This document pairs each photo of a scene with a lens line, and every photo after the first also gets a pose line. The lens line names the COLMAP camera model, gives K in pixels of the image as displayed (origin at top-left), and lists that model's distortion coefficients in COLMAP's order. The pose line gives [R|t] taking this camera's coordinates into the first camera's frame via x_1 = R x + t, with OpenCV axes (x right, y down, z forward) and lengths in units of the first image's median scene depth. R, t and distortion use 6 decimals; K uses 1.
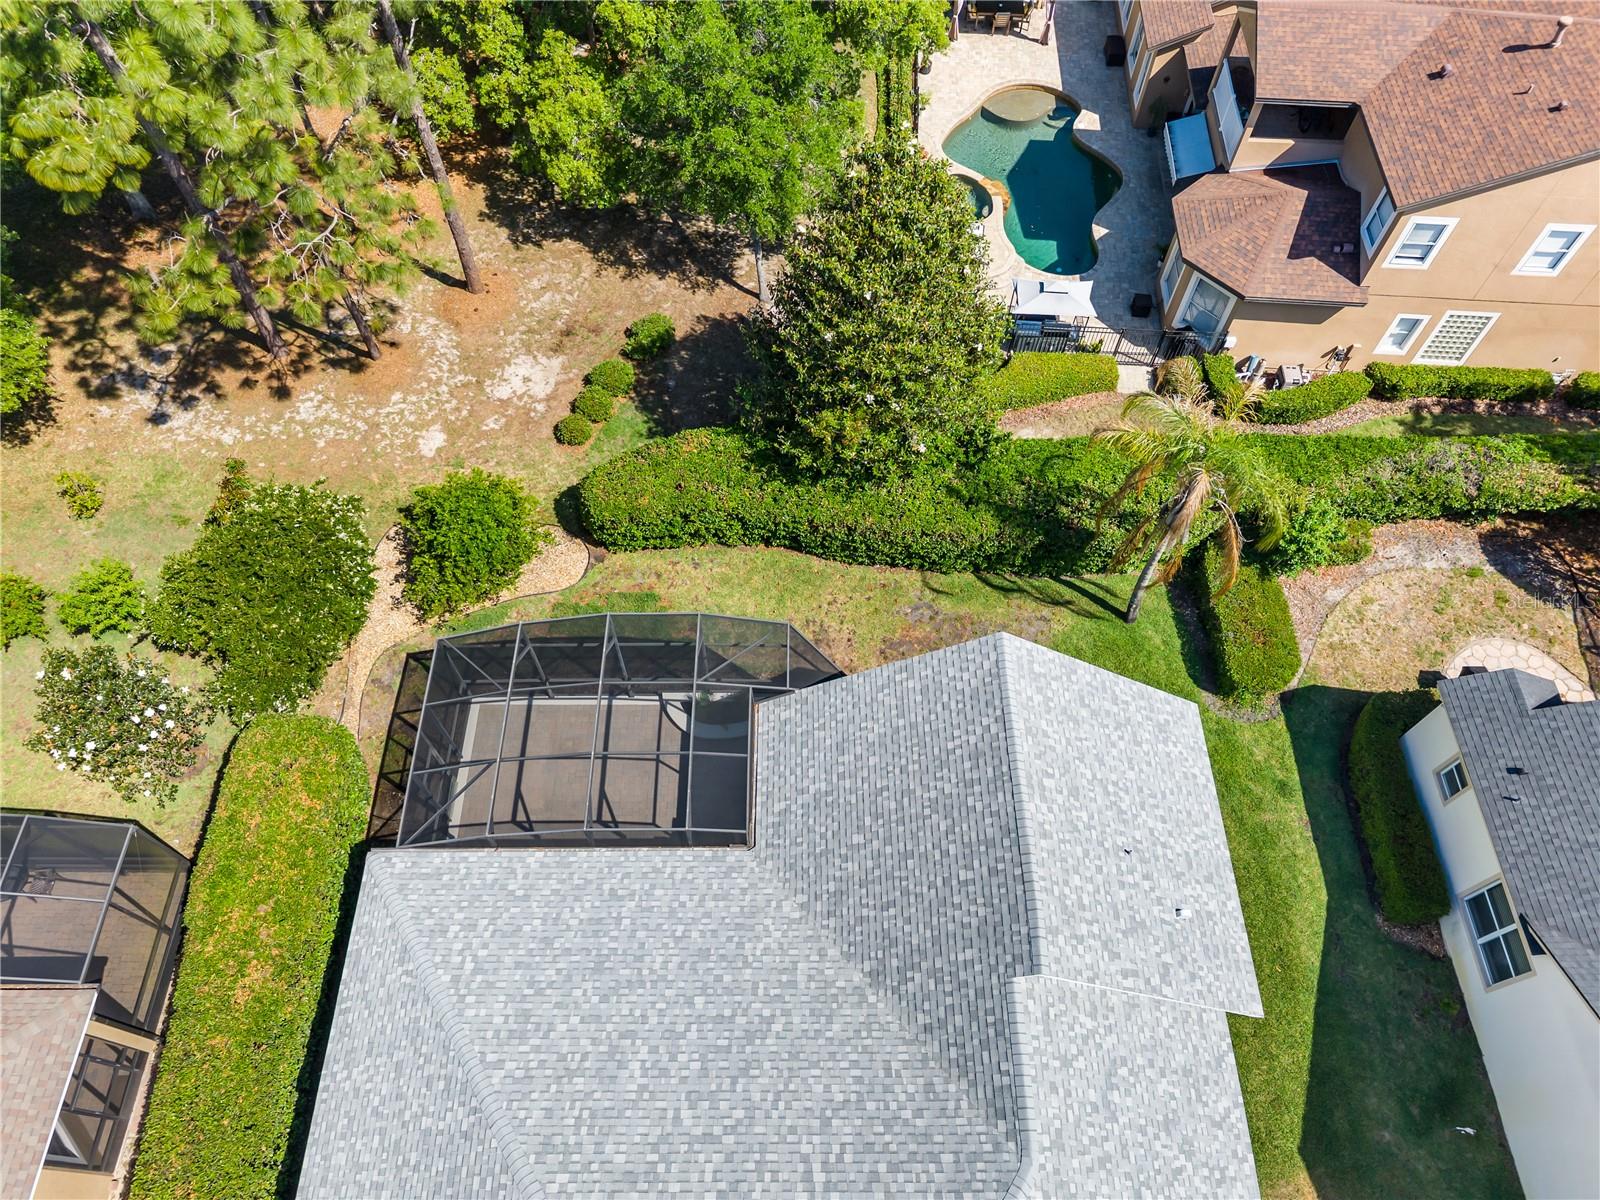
lens RADIAL K [[1070.2, 0, 789.9], [0, 1070.2, 595.0], [0, 0, 1]] dist [0.023388, -0.025323]
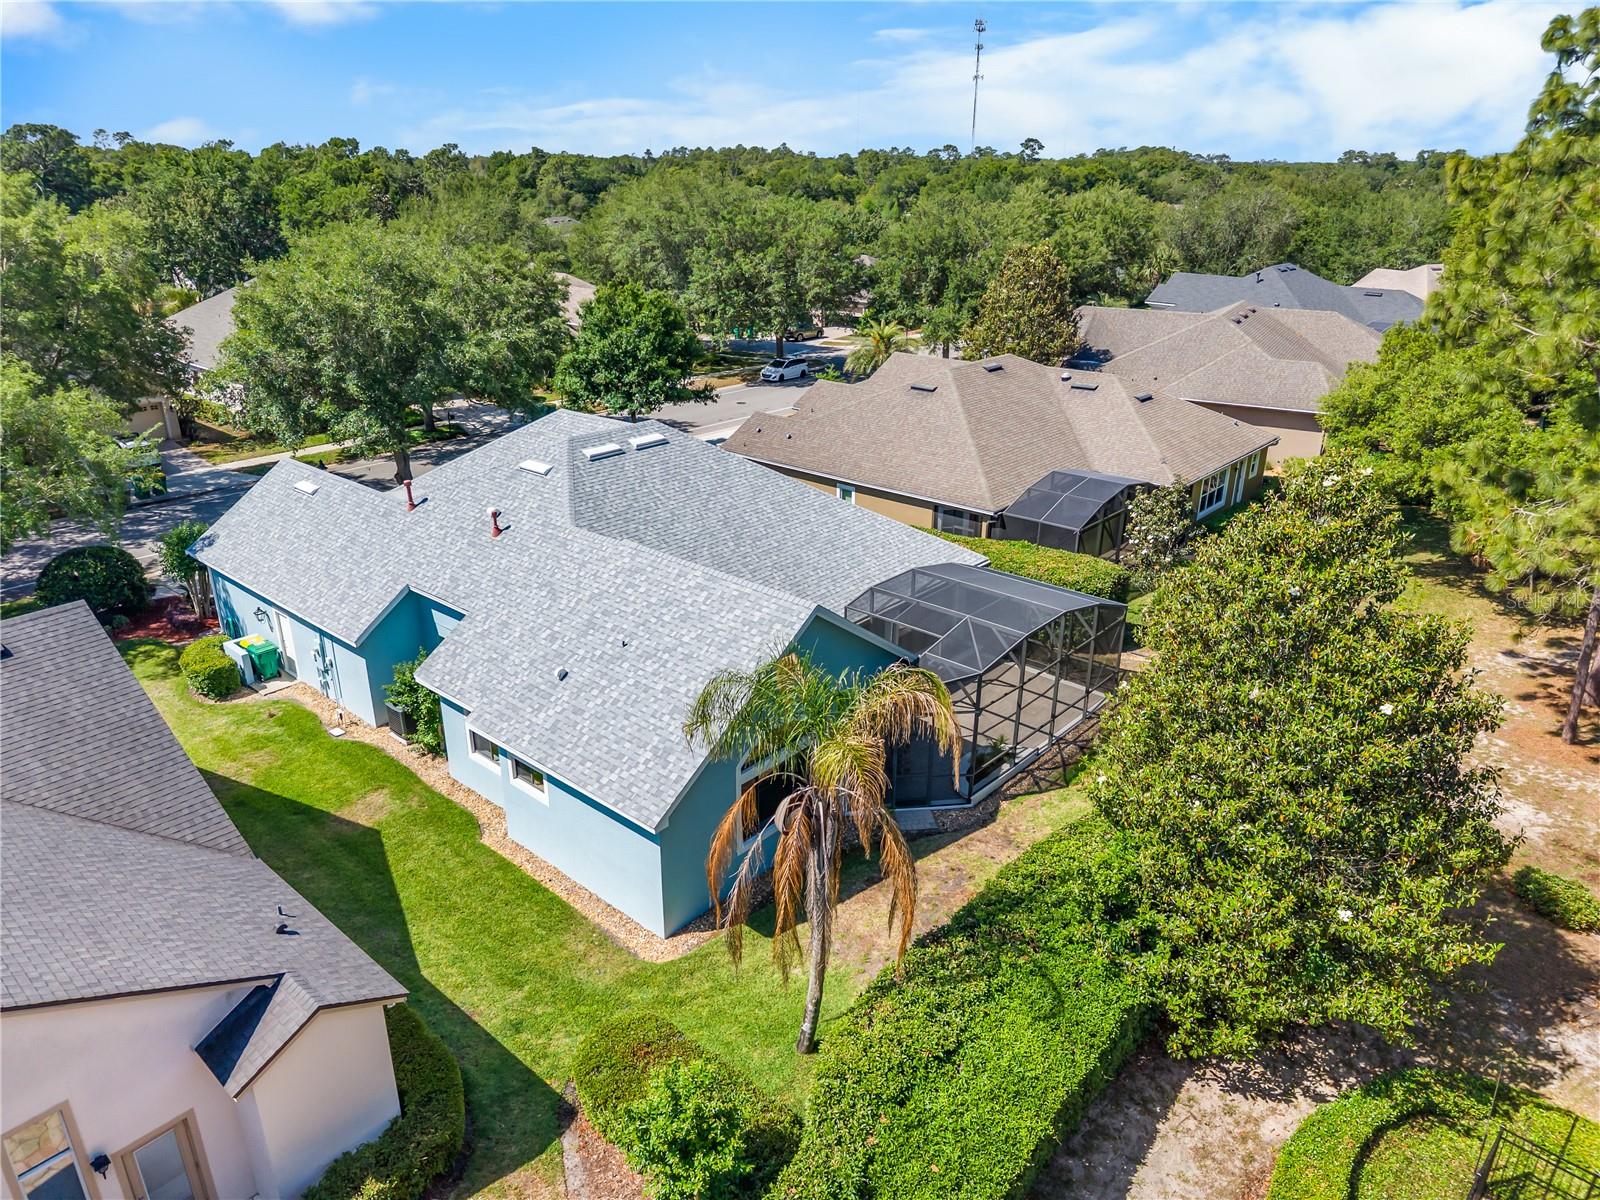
lens RADIAL K [[1070.2, 0, 799.2], [0, 1070.2, 610.9], [0, 0, 1]] dist [0.023388, -0.025323]
pose [[-0.656723, 0.280452, -0.700044, 0.676666], [-0.649868, 0.260496, 0.714012, -0.503938], [0.382604, 0.923845, 0.011183, 0.685218]]
